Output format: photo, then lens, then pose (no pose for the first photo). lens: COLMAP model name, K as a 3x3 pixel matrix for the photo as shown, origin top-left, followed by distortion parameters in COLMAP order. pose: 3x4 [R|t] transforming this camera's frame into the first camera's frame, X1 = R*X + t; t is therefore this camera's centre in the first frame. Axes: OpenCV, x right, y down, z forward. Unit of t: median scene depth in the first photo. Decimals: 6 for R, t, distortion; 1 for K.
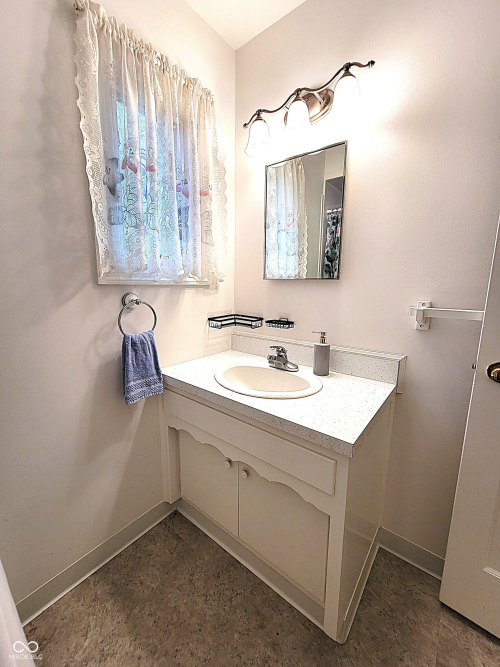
lens RADIAL K [[271.4, 0, 249.6], [0, 271.4, 328.9], [0, 0, 1]] dist [-0.003068, -0.000523]
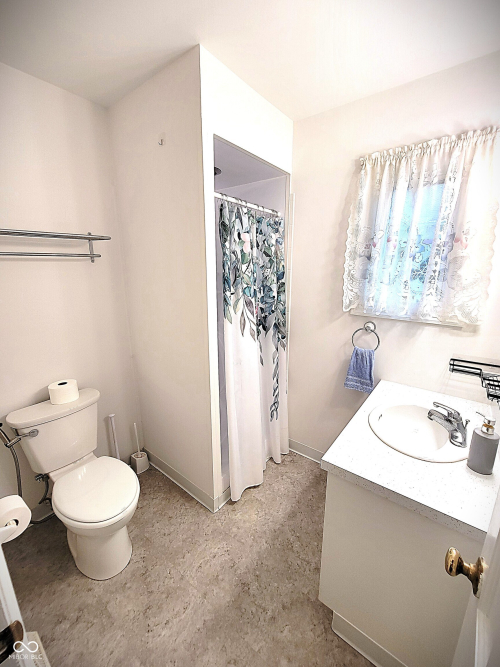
lens RADIAL K [[271.4, 0, 250.4], [0, 271.4, 335.5], [0, 0, 1]] dist [-0.003068, -0.000523]
pose [[0.002300, 0.228160, -0.973621, 0.898163], [-0.175019, 0.958687, 0.224247, -0.243017], [0.984562, 0.169886, 0.042137, 0.252590]]
